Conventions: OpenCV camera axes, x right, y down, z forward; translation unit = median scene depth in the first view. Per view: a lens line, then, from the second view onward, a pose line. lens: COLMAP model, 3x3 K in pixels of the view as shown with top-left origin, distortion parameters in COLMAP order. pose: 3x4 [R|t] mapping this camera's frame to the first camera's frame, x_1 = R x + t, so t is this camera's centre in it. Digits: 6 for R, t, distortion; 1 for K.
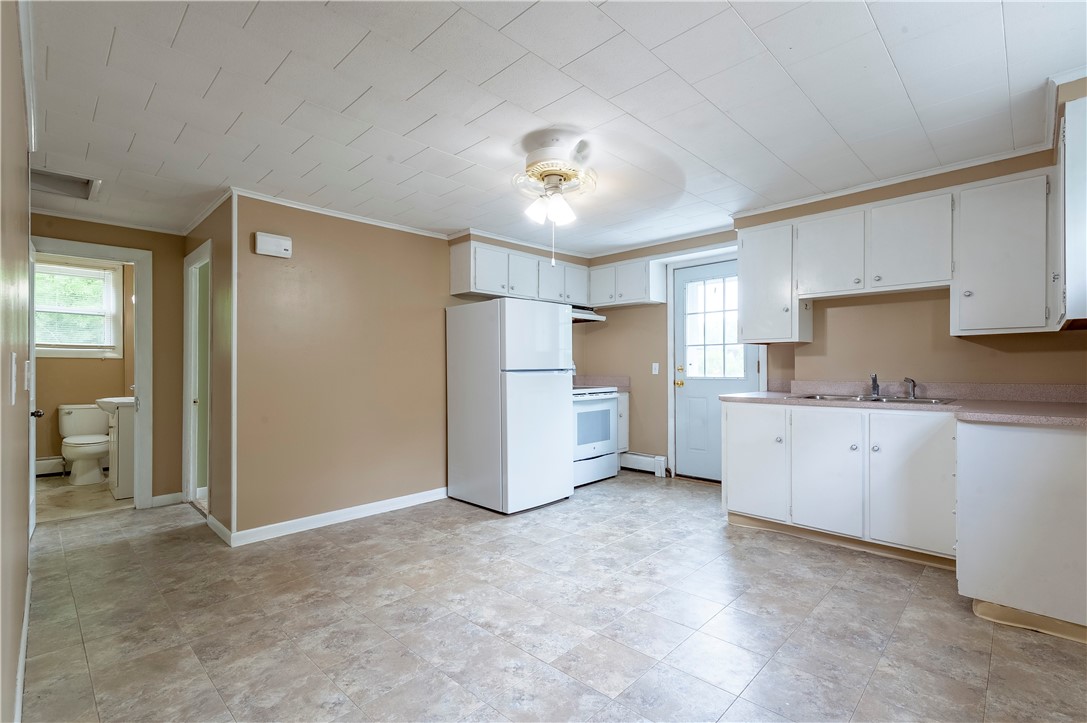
lens RADIAL K [[495.9, 0, 498.2], [0, 495.9, 363.1], [0, 0, 1]] dist [-0.001003, -0.000391]
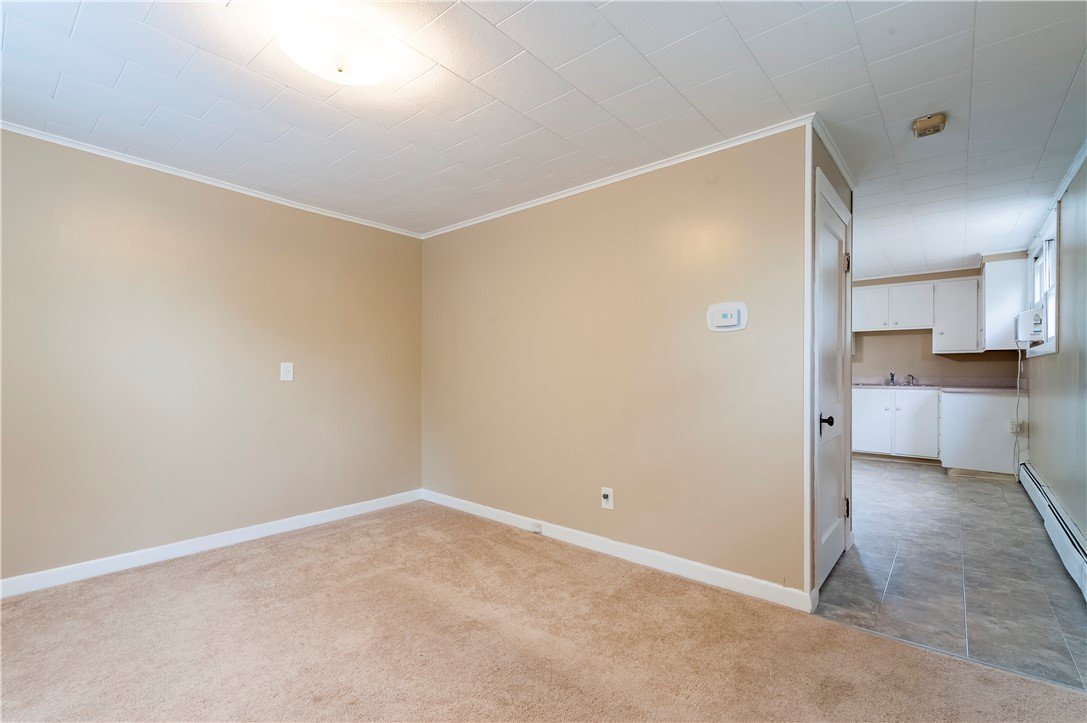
lens RADIAL K [[483.0, 0, 543.5], [0, 483.0, 361.5], [0, 0, 1]] dist [0.034600, 0.000141]
pose [[0.992269, 0.002244, 0.124084, -0.914028], [-0.001460, 0.999978, -0.006414, -0.006577], [-0.124096, 0.006183, 0.992251, -0.803050]]
